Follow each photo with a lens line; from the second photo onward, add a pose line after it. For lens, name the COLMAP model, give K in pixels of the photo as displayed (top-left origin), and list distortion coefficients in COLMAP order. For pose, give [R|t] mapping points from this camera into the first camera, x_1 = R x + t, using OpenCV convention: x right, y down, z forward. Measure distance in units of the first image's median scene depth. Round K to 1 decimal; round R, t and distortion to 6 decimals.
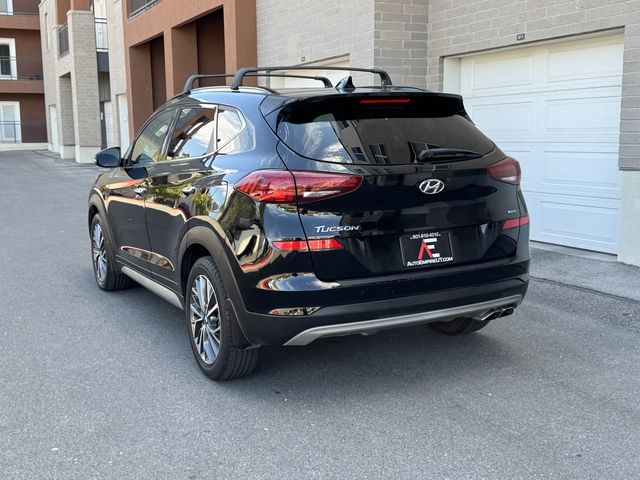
lens RADIAL K [[765.7, 0, 320.0], [0, 765.7, 240.0], [0, 0, 1]] dist [0.225823, -0.562151]
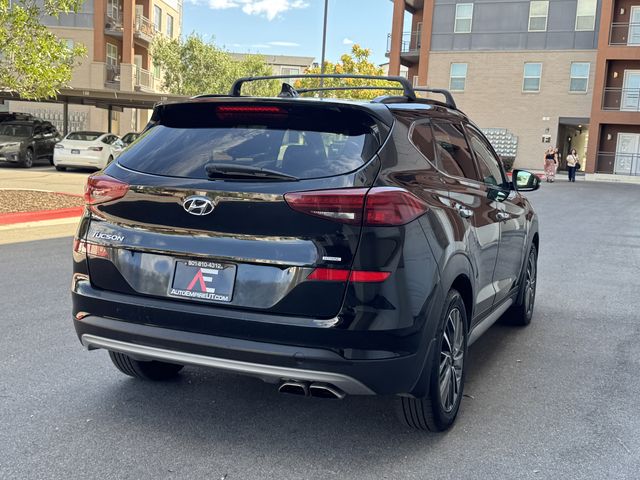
lens RADIAL K [[765.7, 0, 320.0], [0, 765.7, 240.0], [0, 0, 1]] dist [0.225823, -0.562151]
pose [[0.605405, 0.136087, -0.784197, 0.781197], [-0.171658, 0.984411, 0.038310, -0.077239], [0.777186, 0.111421, 0.619328, 0.510684]]
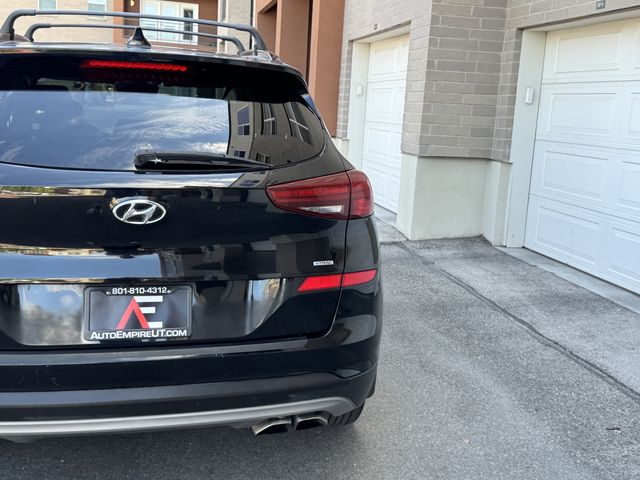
lens RADIAL K [[759.7, 0, 327.5], [0, 759.7, 230.2], [0, 0, 1]] dist [0.221186, -0.579792]
pose [[0.963882, 0.108696, -0.243140, 0.376318], [-0.104462, 0.994068, 0.030279, -0.077340], [0.244989, -0.003786, 0.969518, 0.402767]]
